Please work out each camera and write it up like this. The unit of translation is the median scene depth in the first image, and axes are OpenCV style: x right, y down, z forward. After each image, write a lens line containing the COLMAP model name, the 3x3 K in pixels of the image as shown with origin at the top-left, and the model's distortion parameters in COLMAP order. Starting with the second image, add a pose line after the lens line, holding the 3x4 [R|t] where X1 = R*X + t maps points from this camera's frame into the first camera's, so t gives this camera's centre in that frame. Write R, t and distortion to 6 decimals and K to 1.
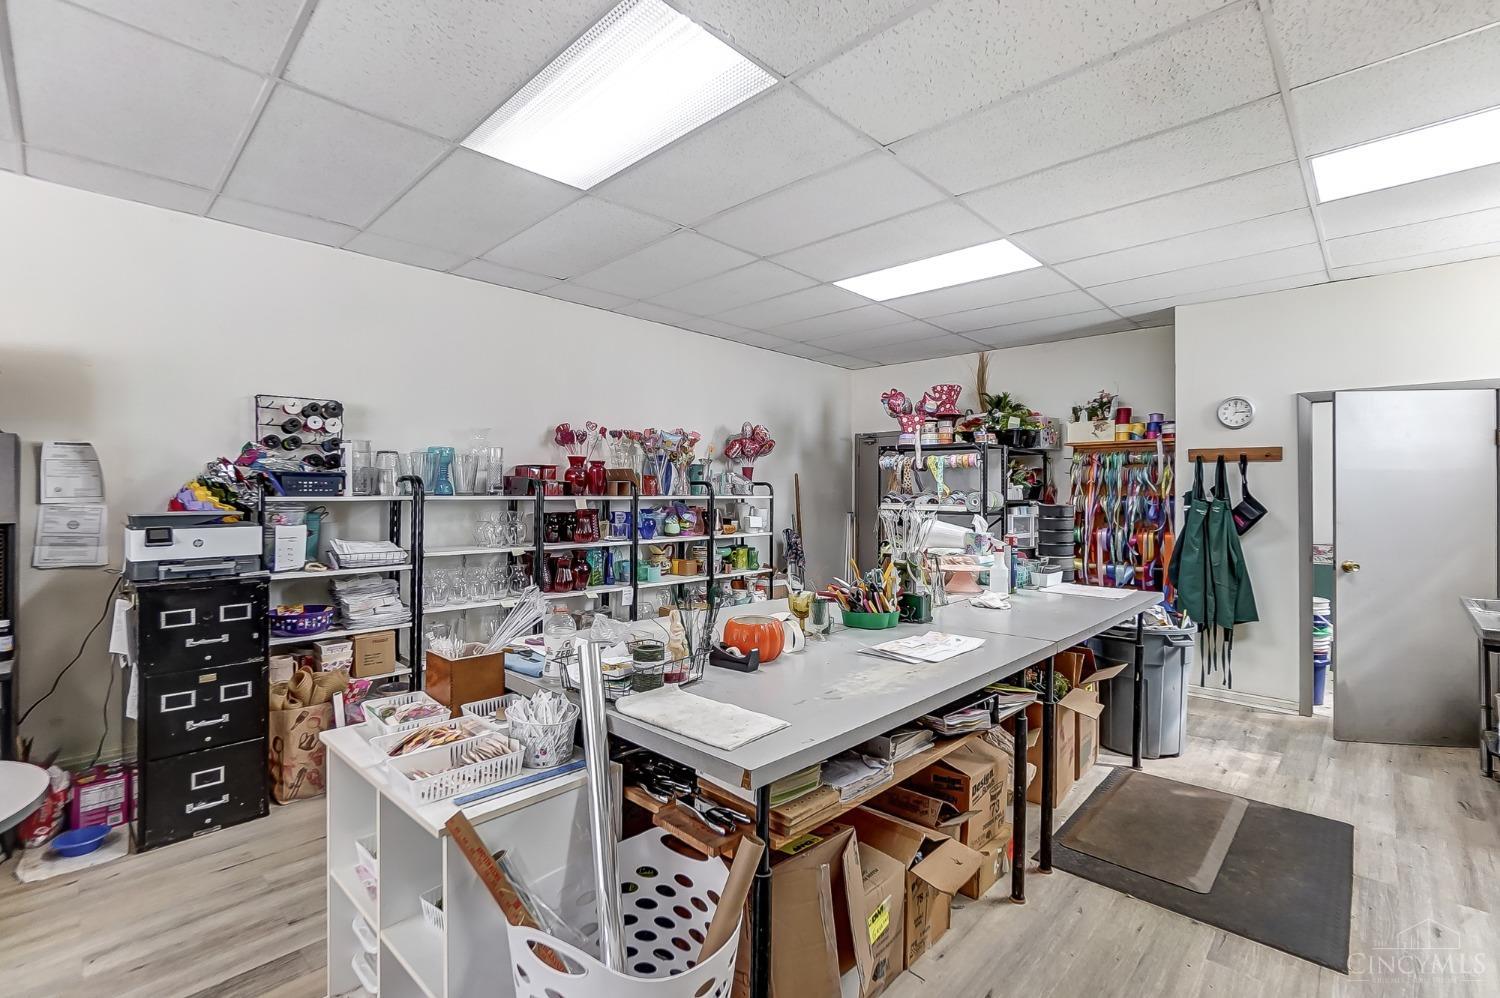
lens RADIAL K [[674.9, 0, 751.4], [0, 674.9, 494.0], [0, 0, 1]] dist [-0.002881, 0.000330]
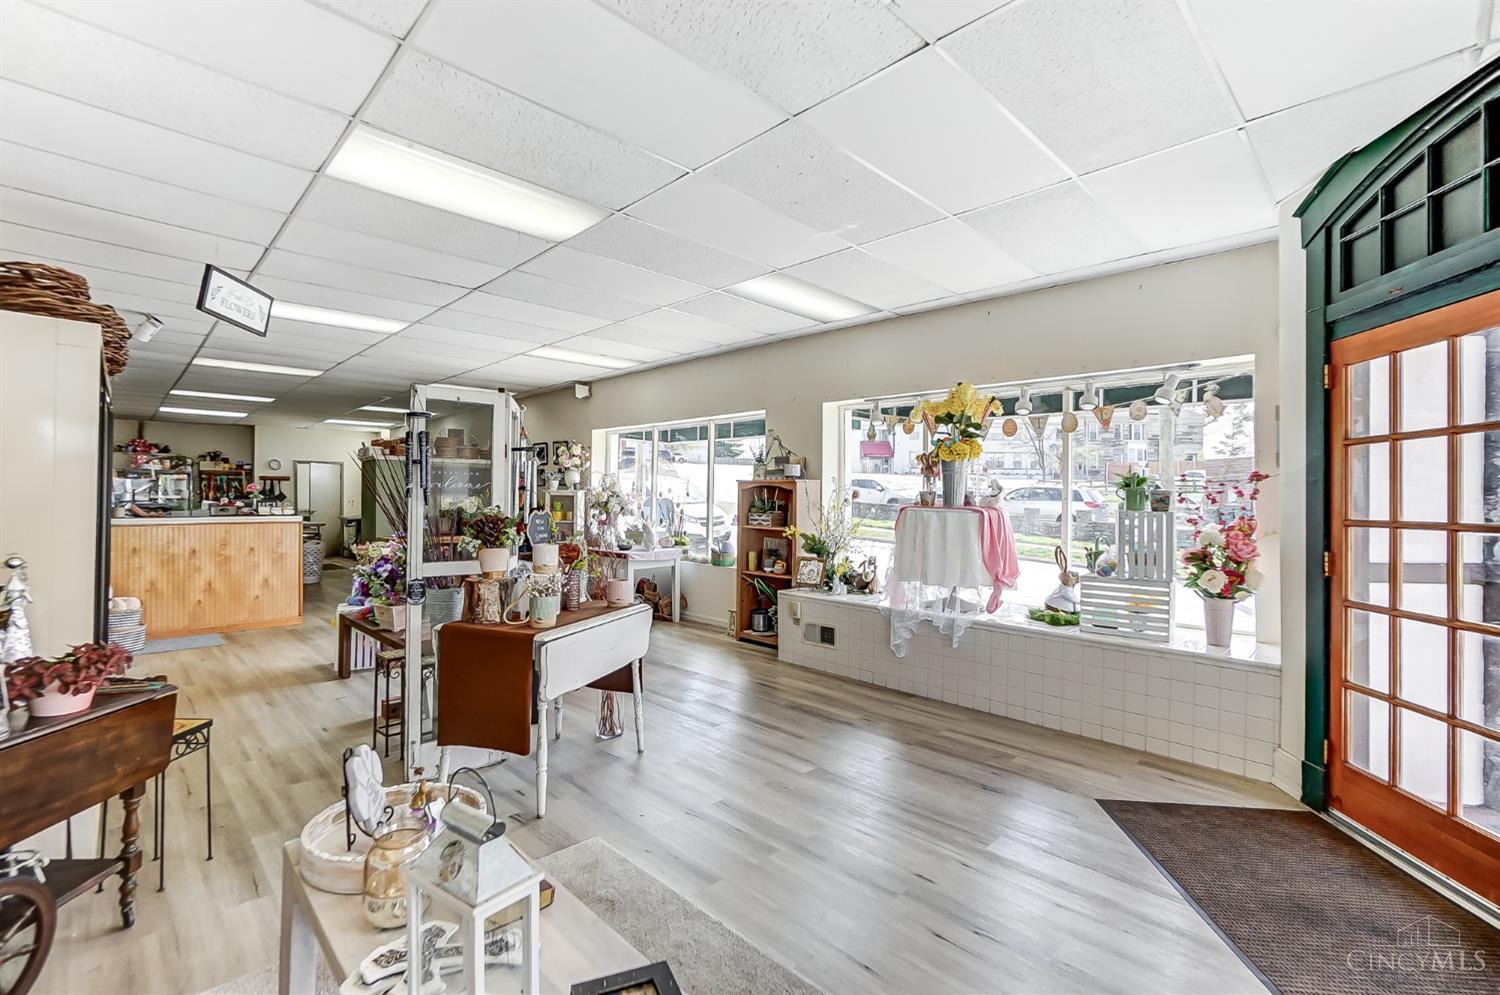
lens RADIAL K [[674.9, 0, 747.9], [0, 674.9, 487.6], [0, 0, 1]] dist [-0.002881, 0.000330]
pose [[0.045337, 0.003463, 0.998966, -1.975636], [-0.001550, 0.999993, -0.003396, -0.008060], [-0.998971, -0.001395, 0.045342, -1.128600]]
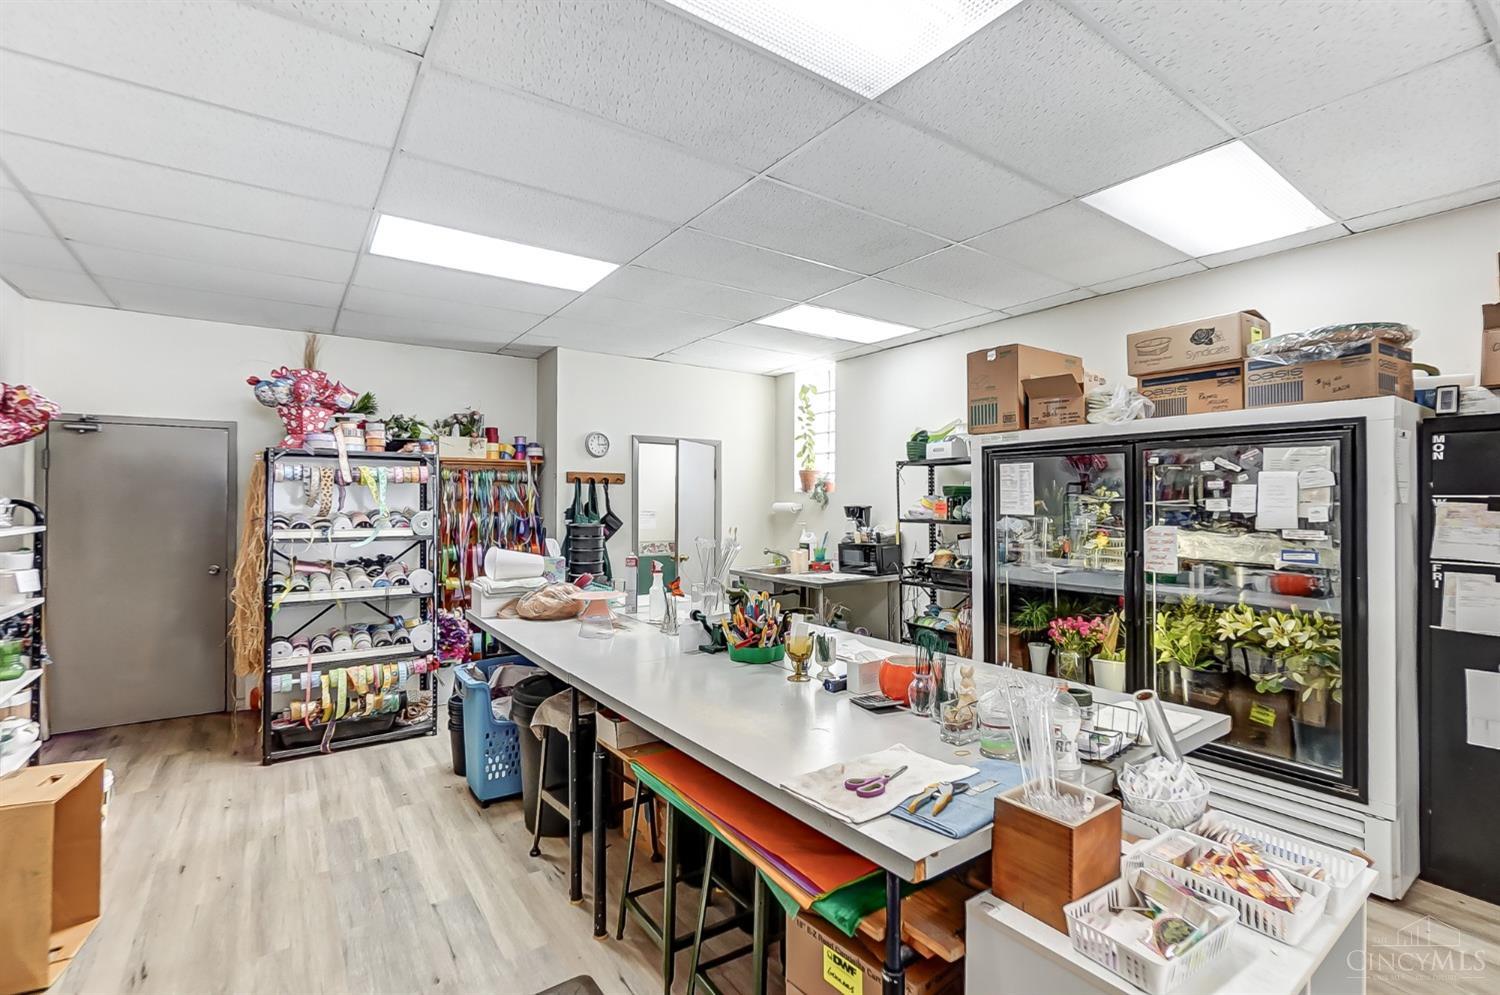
lens RADIAL K [[674.9, 0, 742.1], [0, 674.9, 489.7], [0, 0, 1]] dist [-0.002881, 0.000330]
pose [[0.194936, 0.010743, 0.980757, -0.411604], [0.009640, 0.999871, -0.012868, -0.015113], [-0.980769, 0.011963, 0.194807, 0.432462]]
